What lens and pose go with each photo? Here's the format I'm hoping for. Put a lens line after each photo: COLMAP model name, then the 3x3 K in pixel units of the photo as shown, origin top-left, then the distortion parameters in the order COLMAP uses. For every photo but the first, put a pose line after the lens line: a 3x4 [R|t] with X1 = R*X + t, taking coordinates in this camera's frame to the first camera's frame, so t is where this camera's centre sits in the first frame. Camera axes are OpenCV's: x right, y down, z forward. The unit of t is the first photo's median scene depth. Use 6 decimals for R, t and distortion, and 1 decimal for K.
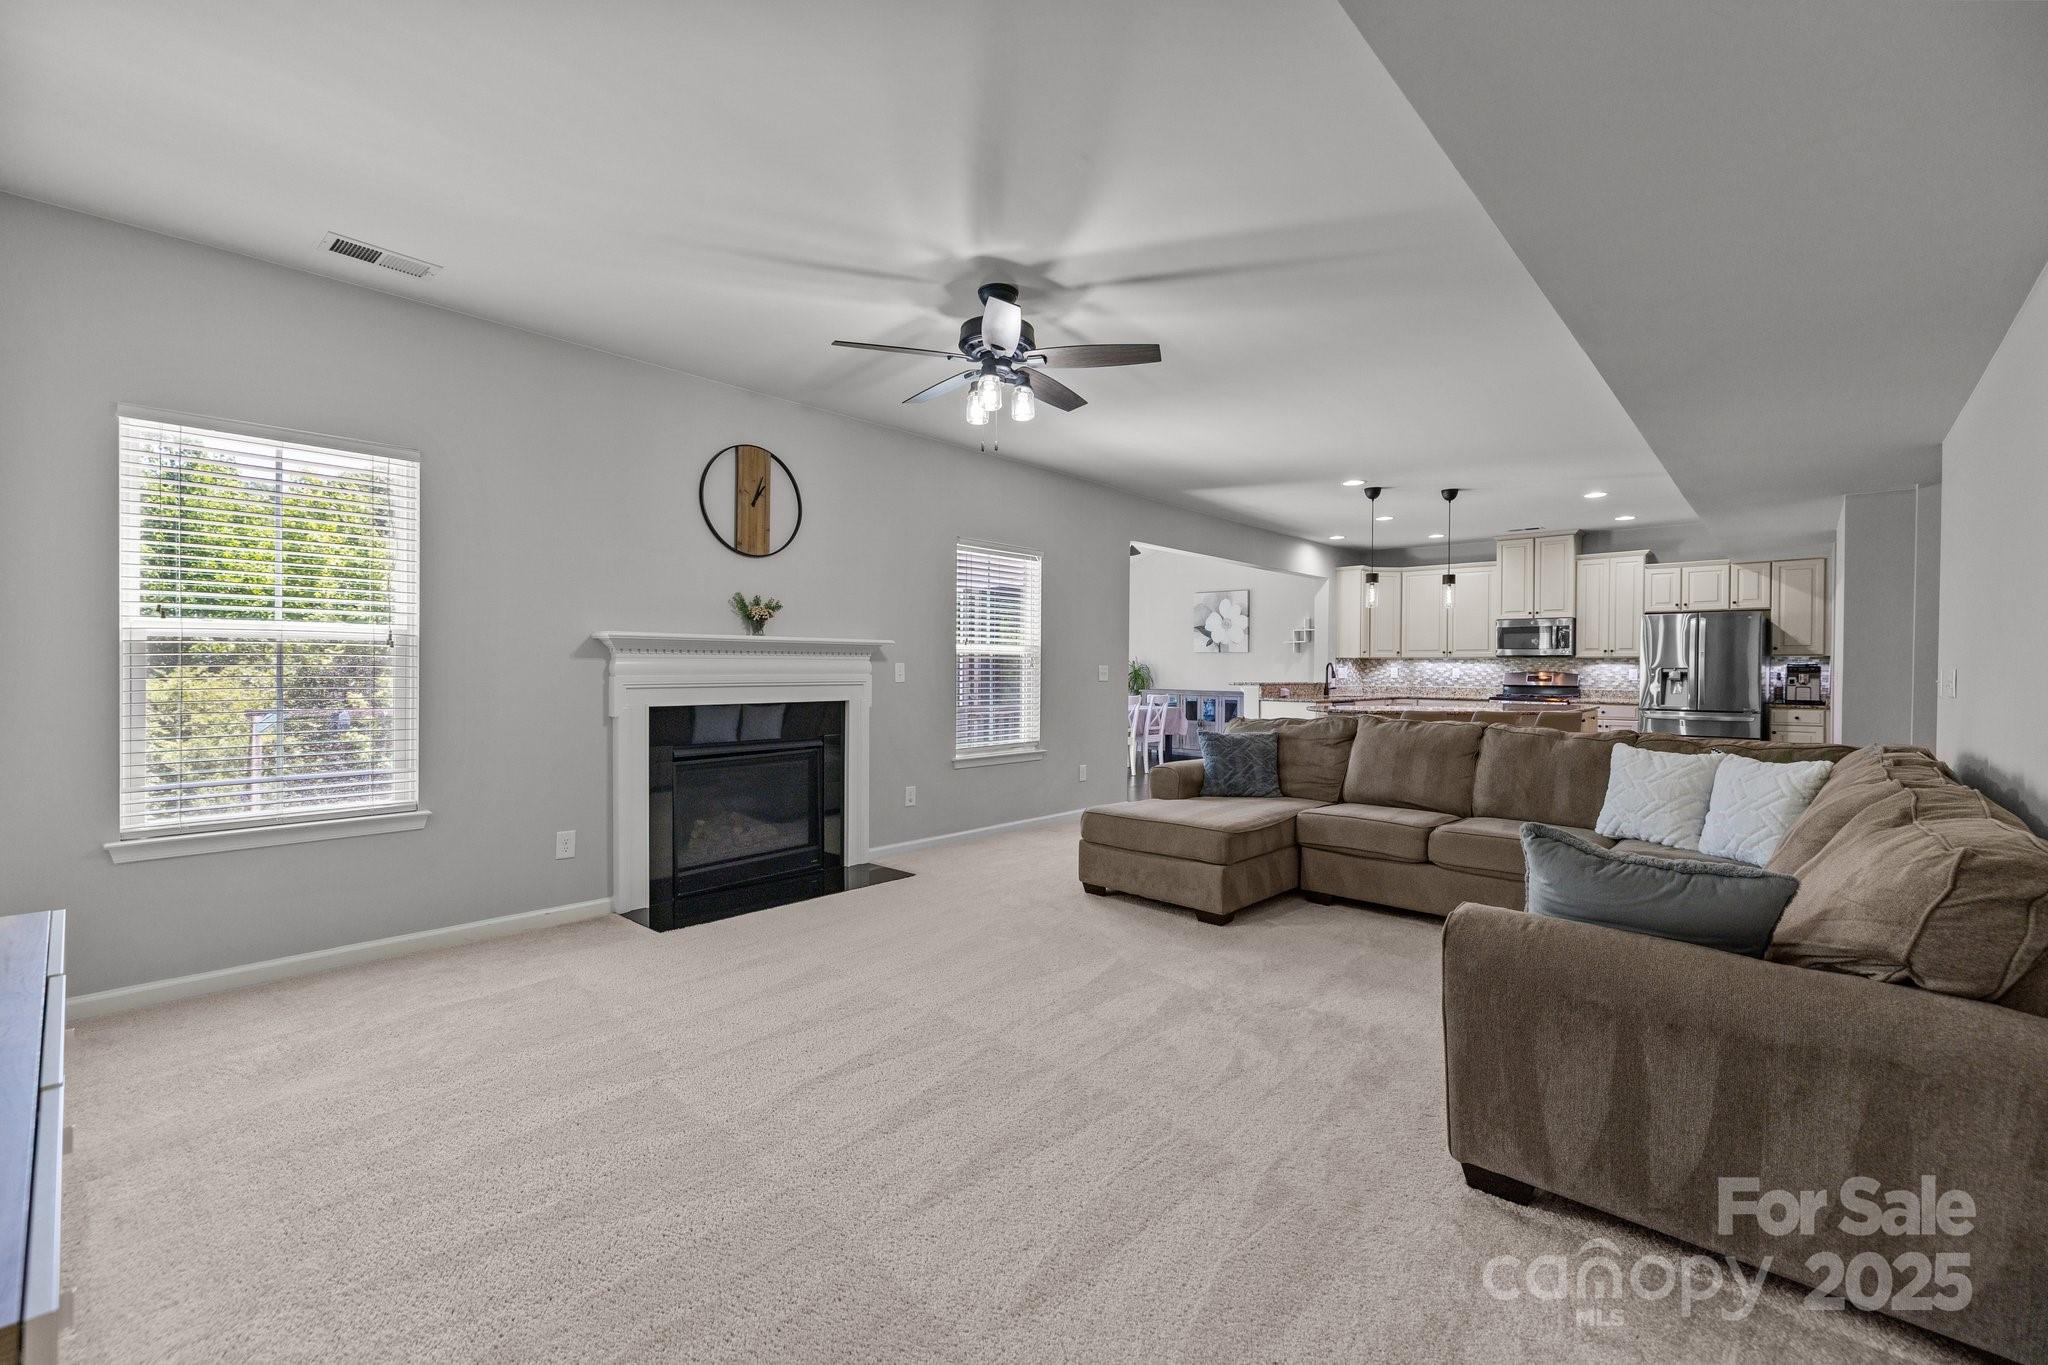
lens RADIAL K [[874.7, 0, 1011.2], [0, 874.7, 672.8], [0, 0, 1]] dist [0.002265, 0.000195]
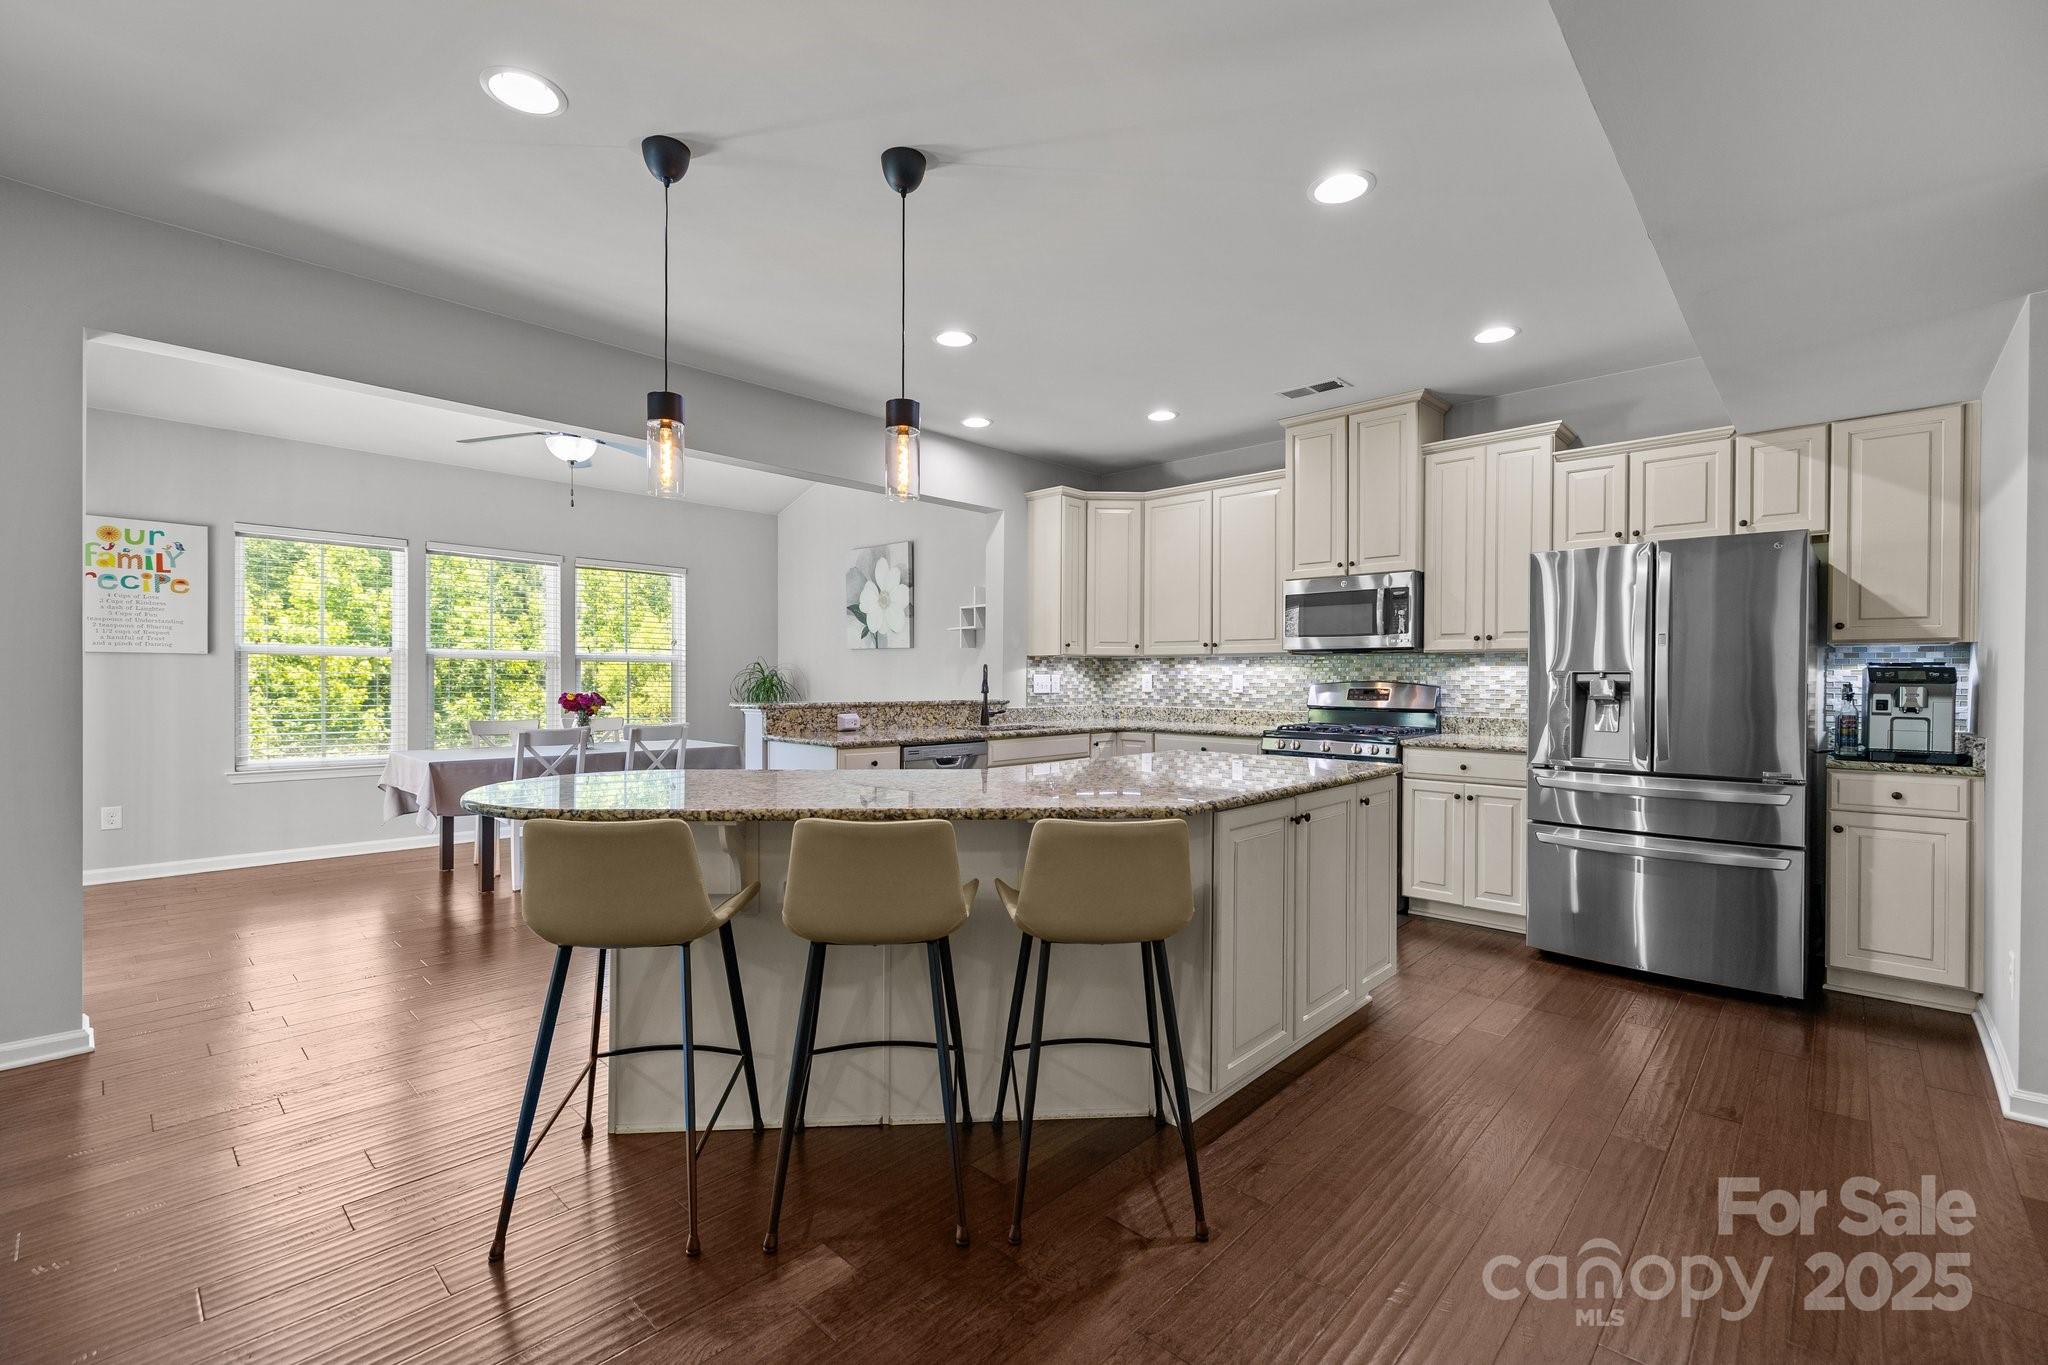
lens RADIAL K [[873.6, 0, 1016.2], [0, 873.6, 684.7], [0, 0, 1]] dist [-0.002499, -0.000827]
pose [[0.999800, 0.000371, -0.019985, 0.475688], [-0.000326, 0.999997, 0.002272, -0.000028], [0.019985, -0.002265, 0.999798, 0.563221]]
